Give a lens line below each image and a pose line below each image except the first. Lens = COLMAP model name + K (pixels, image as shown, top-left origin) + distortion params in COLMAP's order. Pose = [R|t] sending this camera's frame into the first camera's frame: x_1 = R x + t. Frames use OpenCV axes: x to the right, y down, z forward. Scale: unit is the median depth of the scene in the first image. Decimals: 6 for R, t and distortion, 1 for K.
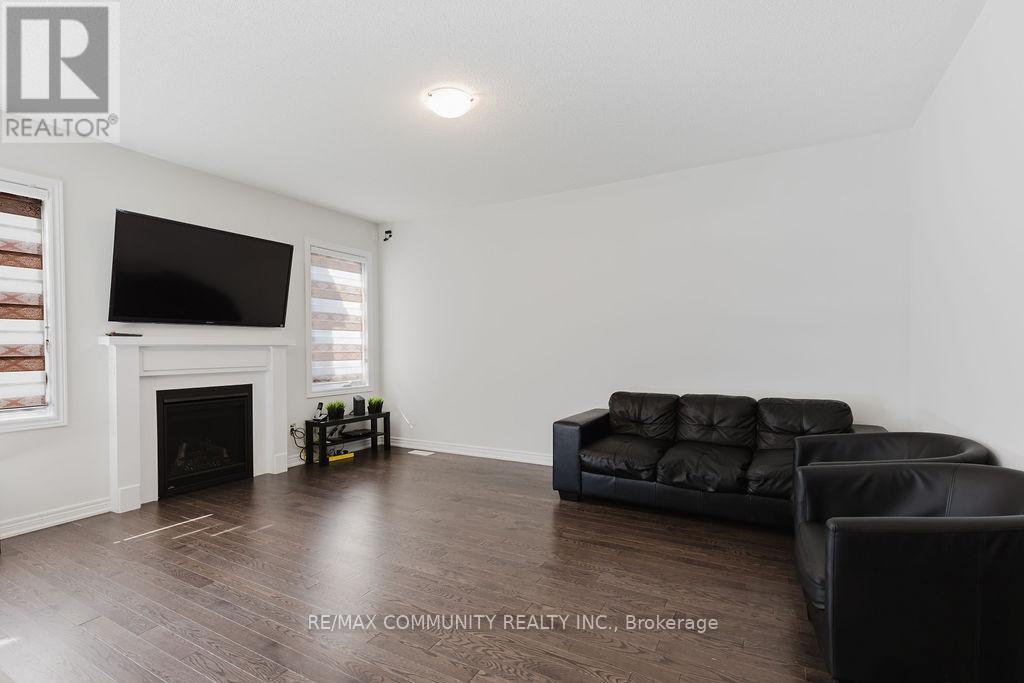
lens RADIAL K [[471.0, 0, 510.7], [0, 471.0, 344.6], [0, 0, 1]] dist [-0.003065, -0.000231]
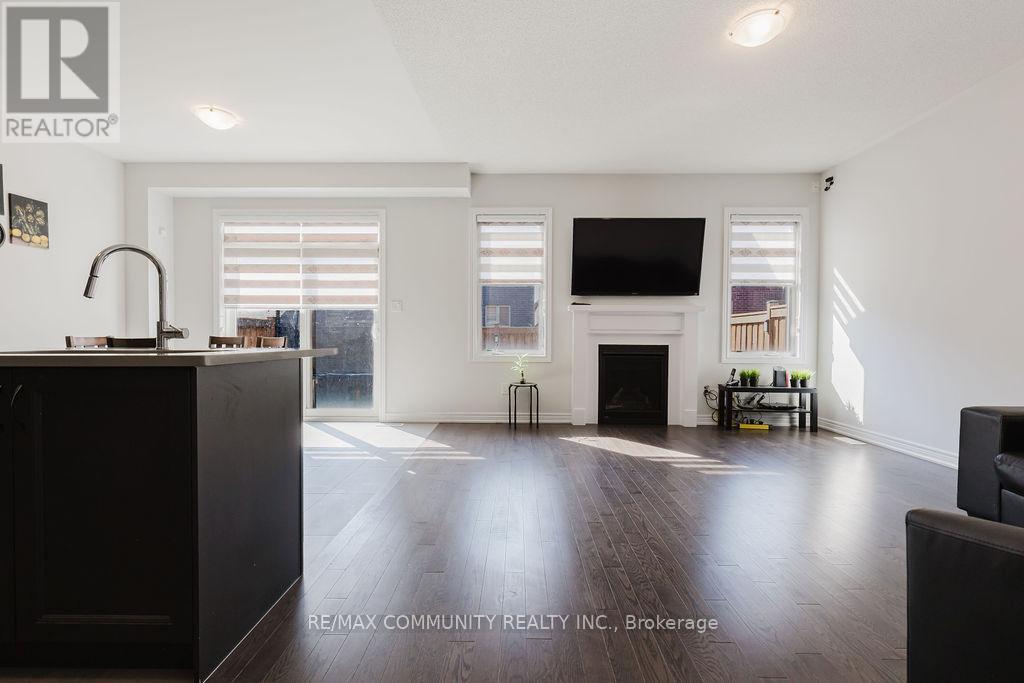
lens RADIAL K [[503.8, 0, 512.0], [0, 503.8, 343.5], [0, 0, 1]] dist [0.003727, 0.000237]
pose [[0.451298, 0.022943, -0.892078, 0.353252], [-0.010835, 0.999737, 0.020230, 0.053592], [0.892308, 0.000536, 0.451428, 0.085870]]
